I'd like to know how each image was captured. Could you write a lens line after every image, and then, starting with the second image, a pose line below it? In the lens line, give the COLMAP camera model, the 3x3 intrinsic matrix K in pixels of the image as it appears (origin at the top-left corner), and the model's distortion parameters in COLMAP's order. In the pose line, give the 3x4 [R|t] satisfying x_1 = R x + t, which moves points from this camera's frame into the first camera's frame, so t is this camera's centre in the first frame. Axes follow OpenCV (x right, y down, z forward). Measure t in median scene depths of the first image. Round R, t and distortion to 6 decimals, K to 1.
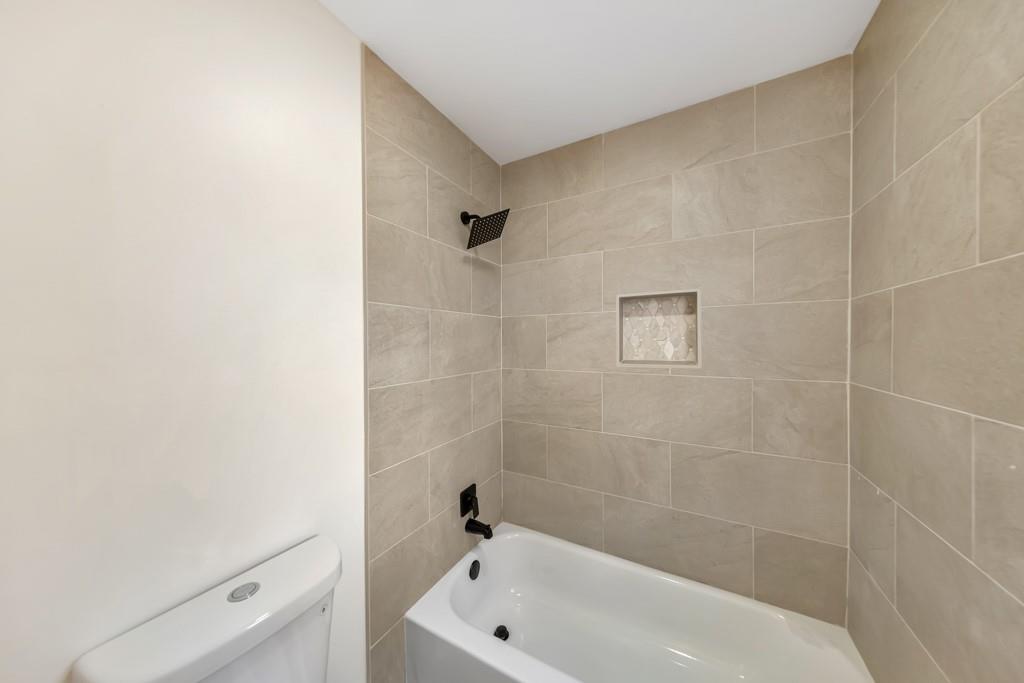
lens RADIAL K [[325.0, 0, 512.1], [0, 325.0, 345.2], [0, 0, 1]] dist [0.005820, -0.000284]
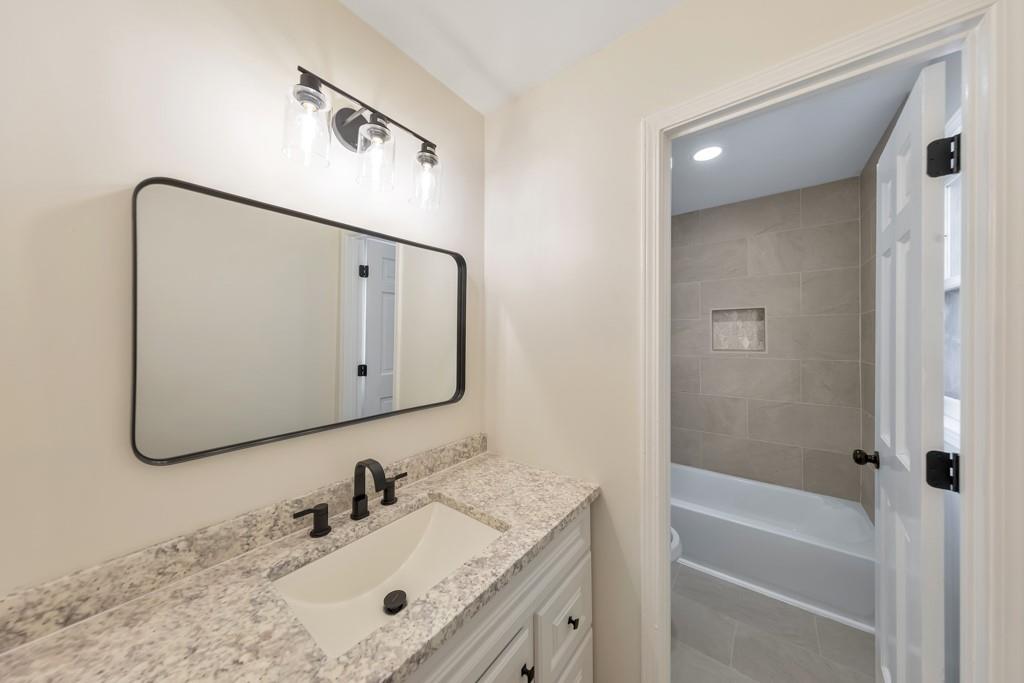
lens RADIAL K [[325.0, 0, 511.8], [0, 325.0, 337.8], [0, 0, 1]] dist [0.005820, -0.000284]
pose [[0.986078, -0.005329, -0.166198, -0.407096], [0.005273, 0.999986, -0.000774, -0.015093], [0.166200, -0.000114, 0.986092, -0.813243]]
